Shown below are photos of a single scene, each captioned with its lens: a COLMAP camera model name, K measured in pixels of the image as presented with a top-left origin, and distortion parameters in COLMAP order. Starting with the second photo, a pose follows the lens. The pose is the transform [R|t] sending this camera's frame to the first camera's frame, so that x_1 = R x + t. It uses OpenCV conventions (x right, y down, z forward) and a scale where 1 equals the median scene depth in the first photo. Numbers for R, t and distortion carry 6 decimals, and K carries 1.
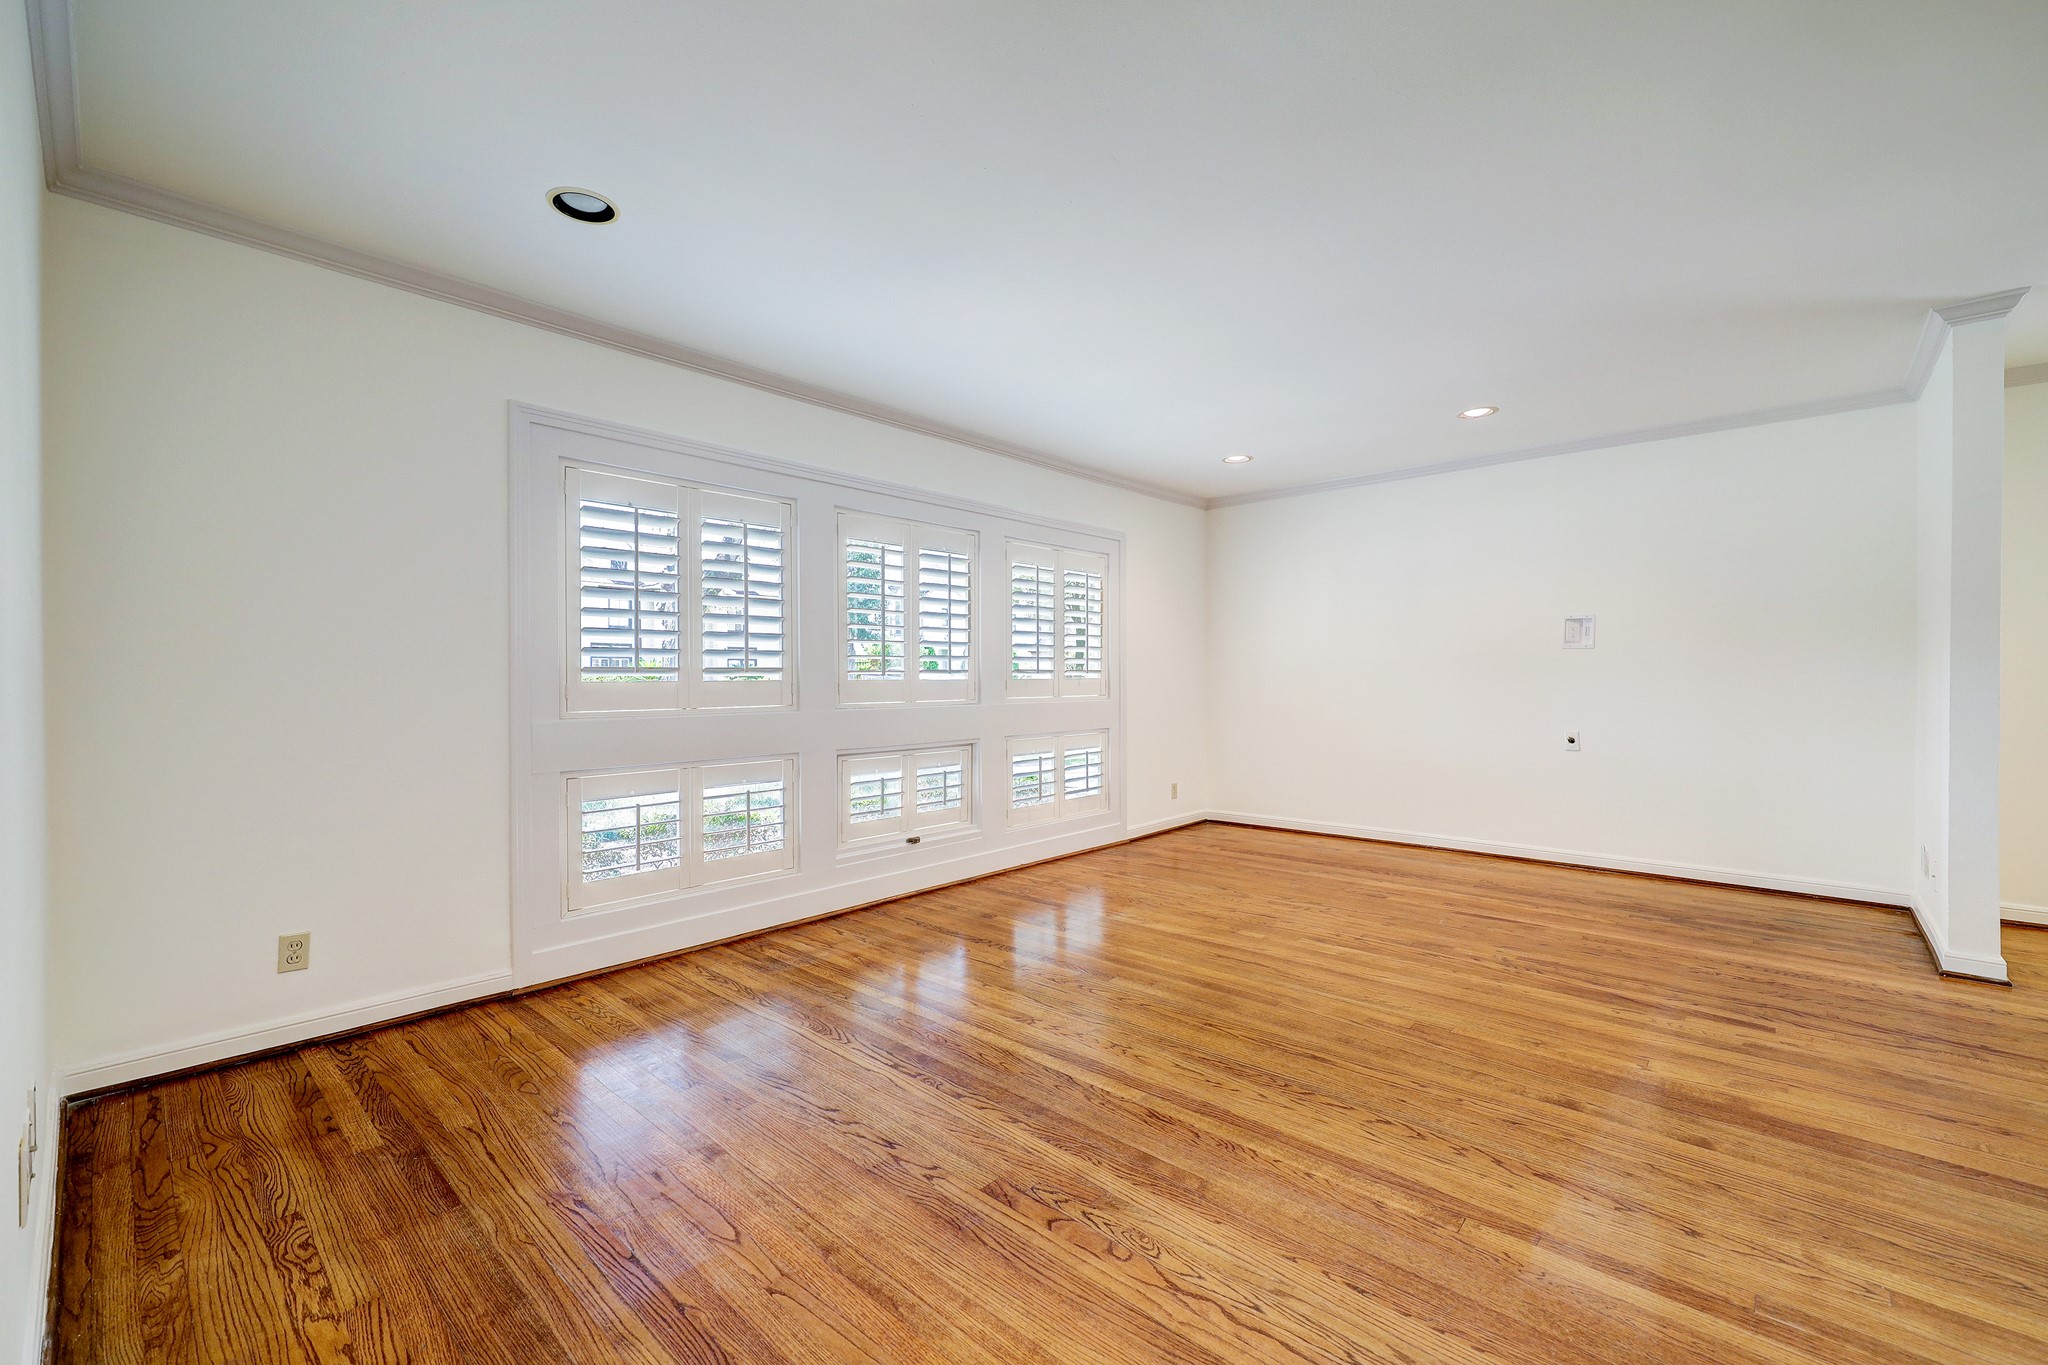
lens RADIAL K [[837.1, 0, 1018.9], [0, 837.1, 679.9], [0, 0, 1]] dist [-0.002205, 0.000287]
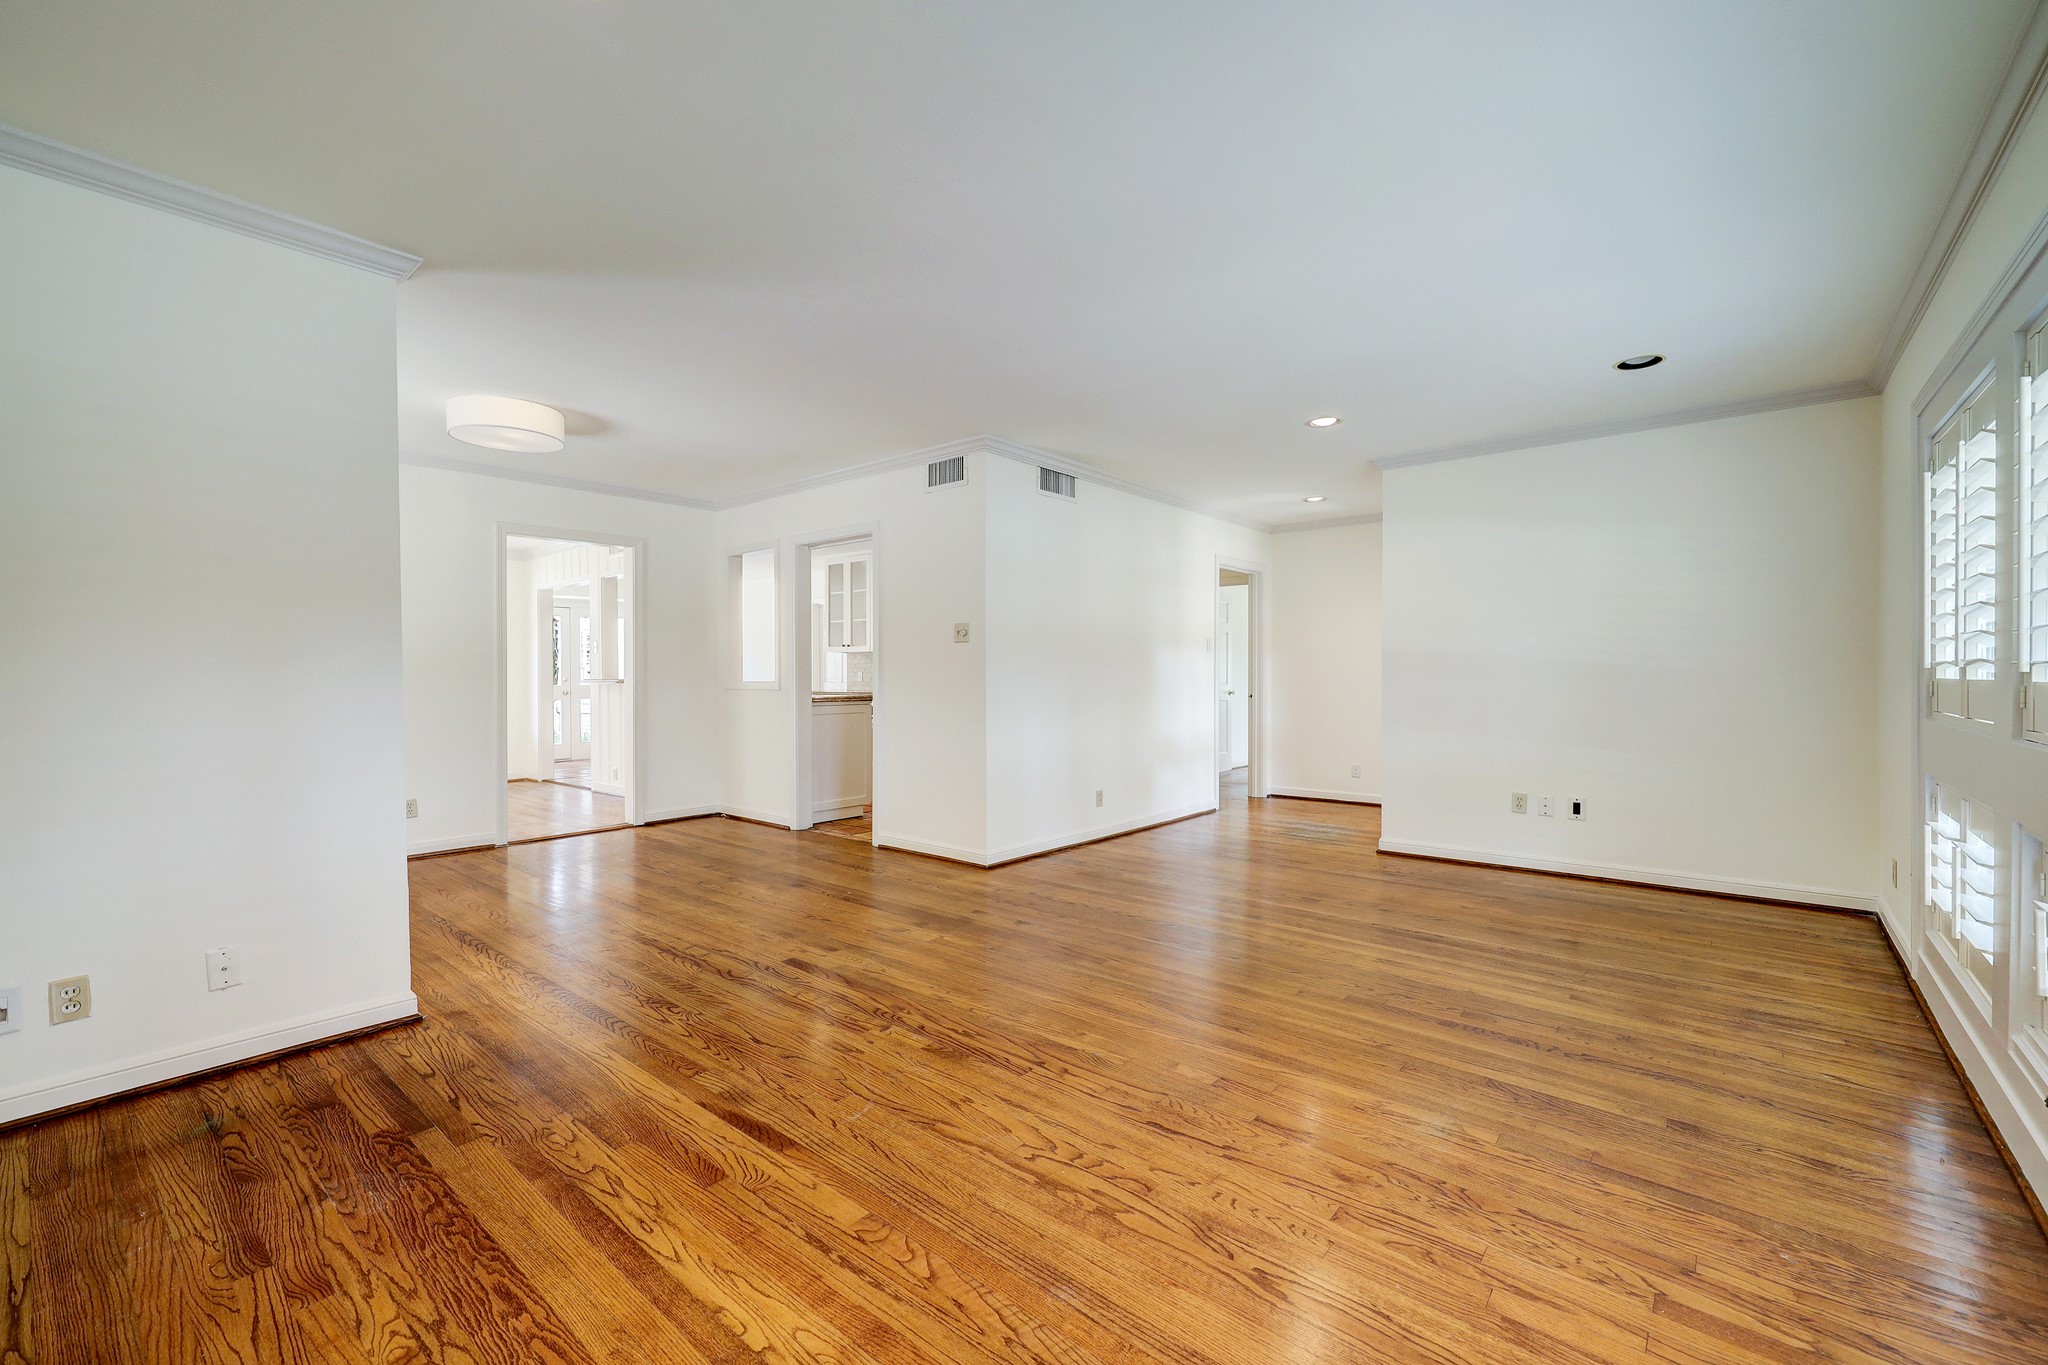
lens RADIAL K [[837.1, 0, 1022.0], [0, 837.1, 675.4], [0, 0, 1]] dist [-0.002205, 0.000287]
pose [[-0.999043, 0.007028, -0.043161, 0.517408], [0.006561, 0.999918, 0.010961, -0.014752], [0.043235, 0.010667, -0.999008, 1.937623]]
